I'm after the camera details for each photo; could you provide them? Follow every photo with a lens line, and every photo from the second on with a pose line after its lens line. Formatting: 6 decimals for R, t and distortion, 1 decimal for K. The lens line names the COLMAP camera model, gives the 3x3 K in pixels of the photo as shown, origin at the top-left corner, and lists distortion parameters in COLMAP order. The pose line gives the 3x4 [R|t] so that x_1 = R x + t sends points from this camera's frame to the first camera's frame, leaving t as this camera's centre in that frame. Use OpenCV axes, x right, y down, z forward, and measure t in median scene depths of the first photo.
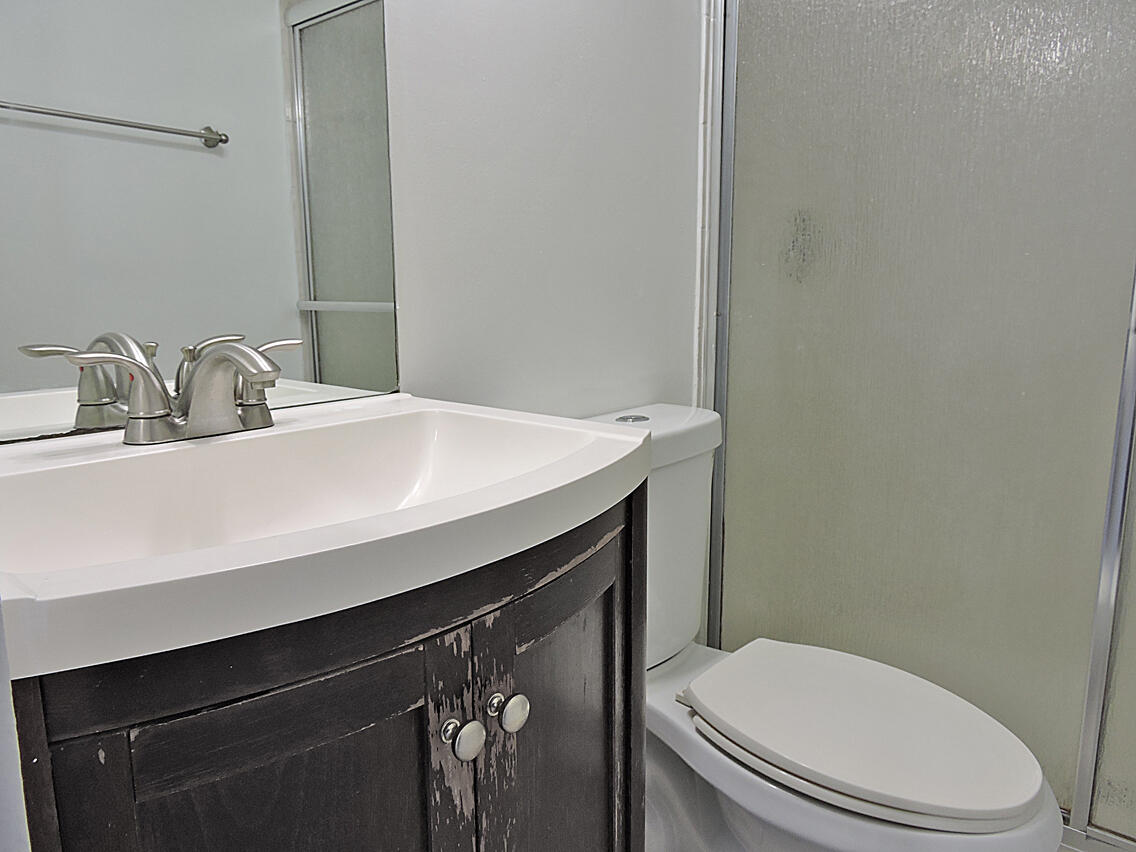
lens RADIAL K [[808.9, 0, 565.5], [0, 808.9, 425.9], [0, 0, 1]] dist [0.004238, -0.008245]
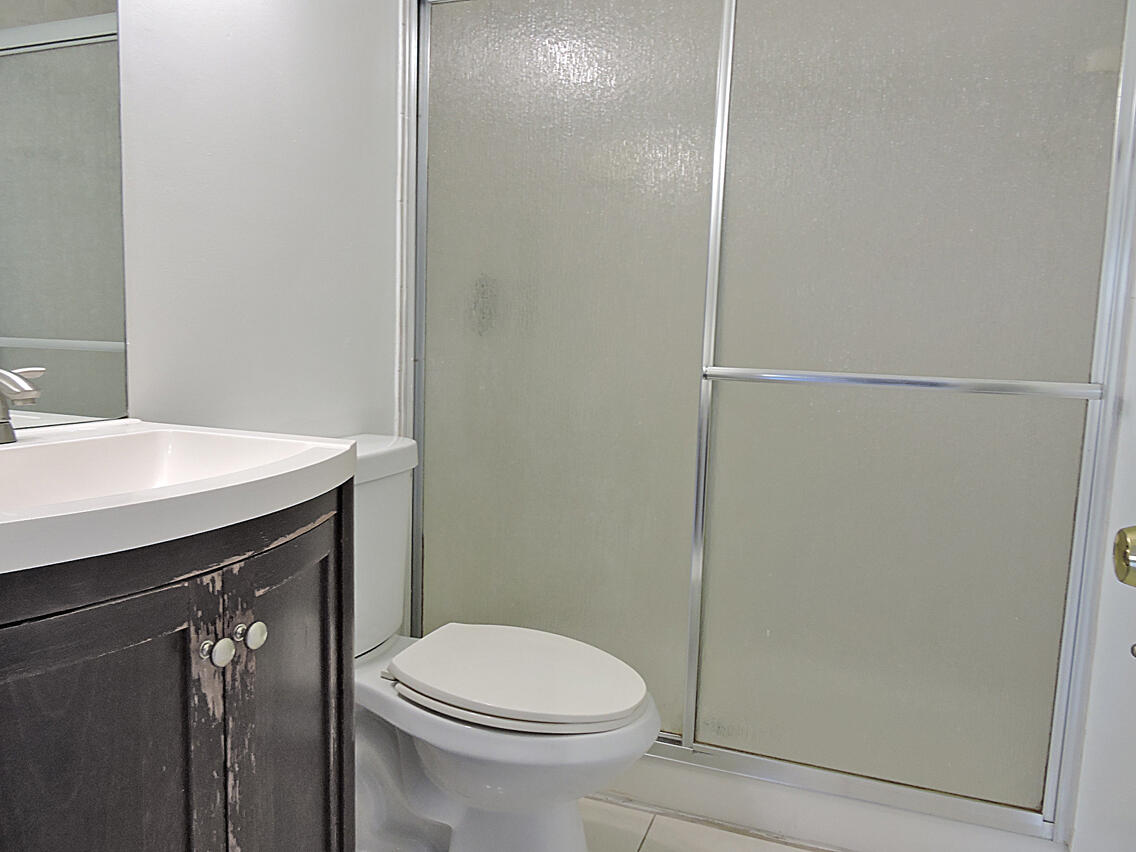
lens RADIAL K [[808.9, 0, 568.3], [0, 808.9, 429.8], [0, 0, 1]] dist [0.004238, -0.008245]
pose [[0.936983, -0.003765, 0.349355, -0.027276], [0.024028, 0.998269, -0.053688, 0.056919], [-0.348548, 0.058699, 0.935451, -0.306462]]
